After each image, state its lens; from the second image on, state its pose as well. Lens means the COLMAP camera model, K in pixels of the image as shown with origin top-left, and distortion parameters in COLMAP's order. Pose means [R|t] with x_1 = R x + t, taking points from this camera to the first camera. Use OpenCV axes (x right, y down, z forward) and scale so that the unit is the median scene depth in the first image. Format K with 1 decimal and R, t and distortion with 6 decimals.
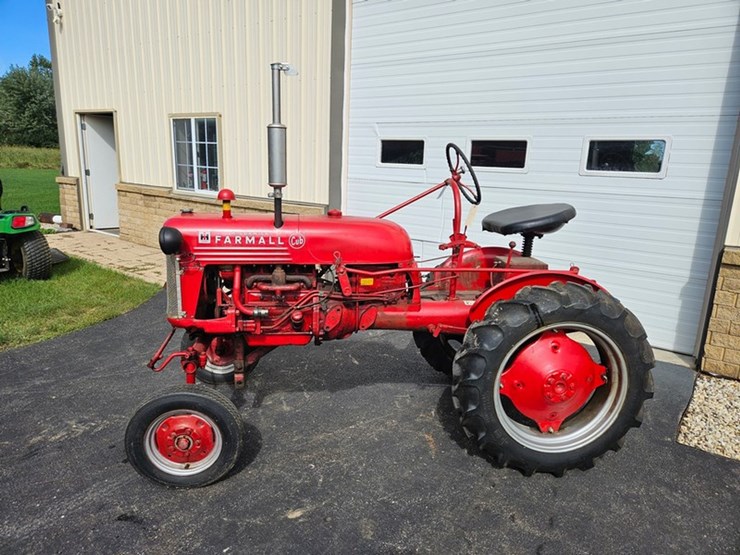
lens RADIAL K [[494.3, 0, 369.3], [0, 494.3, 265.3], [0, 0, 1]] dist [0.072785, -0.062293]
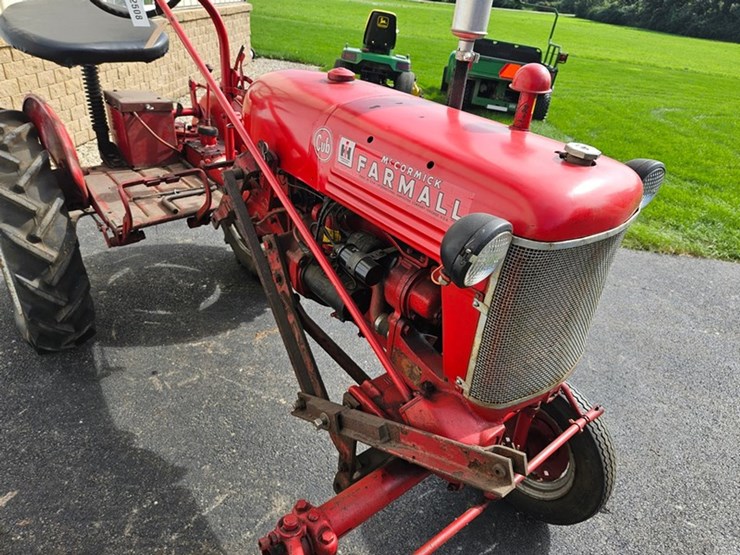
lens RADIAL K [[500.1, 0, 377.3], [0, 500.1, 272.0], [0, 0, 1]] dist [0.059260, -0.045260]
pose [[-0.536192, -0.491913, 0.685944, -0.295703], [0.054812, 0.790632, 0.609833, -0.139908], [-0.842314, 0.364586, -0.396968, 0.661050]]
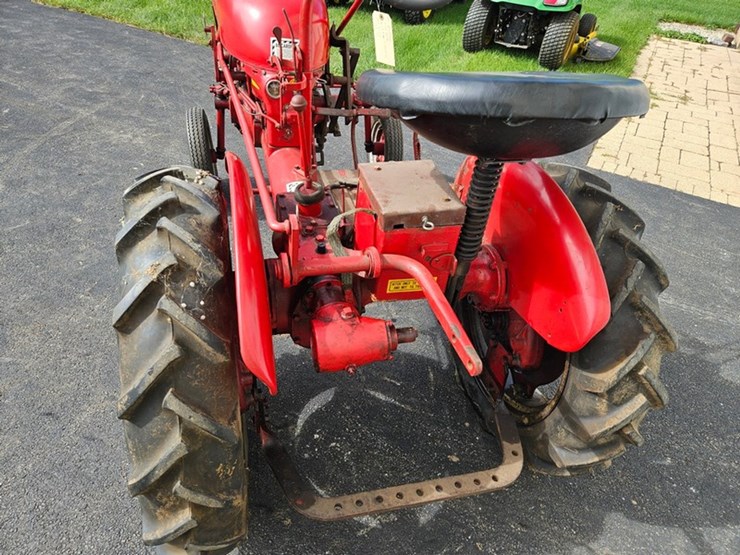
lens RADIAL K [[494.3, 0, 371.3], [0, 494.3, 276.0], [0, 0, 1]] dist [0.072785, -0.062293]
pose [[0.128927, 0.588480, -0.798166, 0.398570], [-0.283009, 0.793245, 0.539137, -0.095603], [0.950412, 0.156378, 0.268816, 0.531108]]
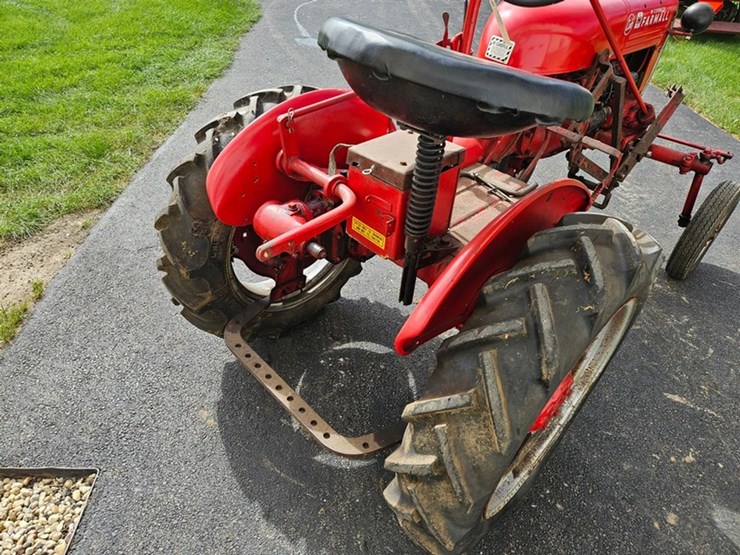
lens RADIAL K [[494.3, 0, 361.3], [0, 494.3, 274.1], [0, 0, 1]] dist [0.072785, -0.062293]
pose [[-0.785591, 0.299359, -0.541509, 0.363841], [-0.222294, 0.680190, 0.698517, -0.139230], [0.577436, 0.669123, -0.467805, 0.761176]]
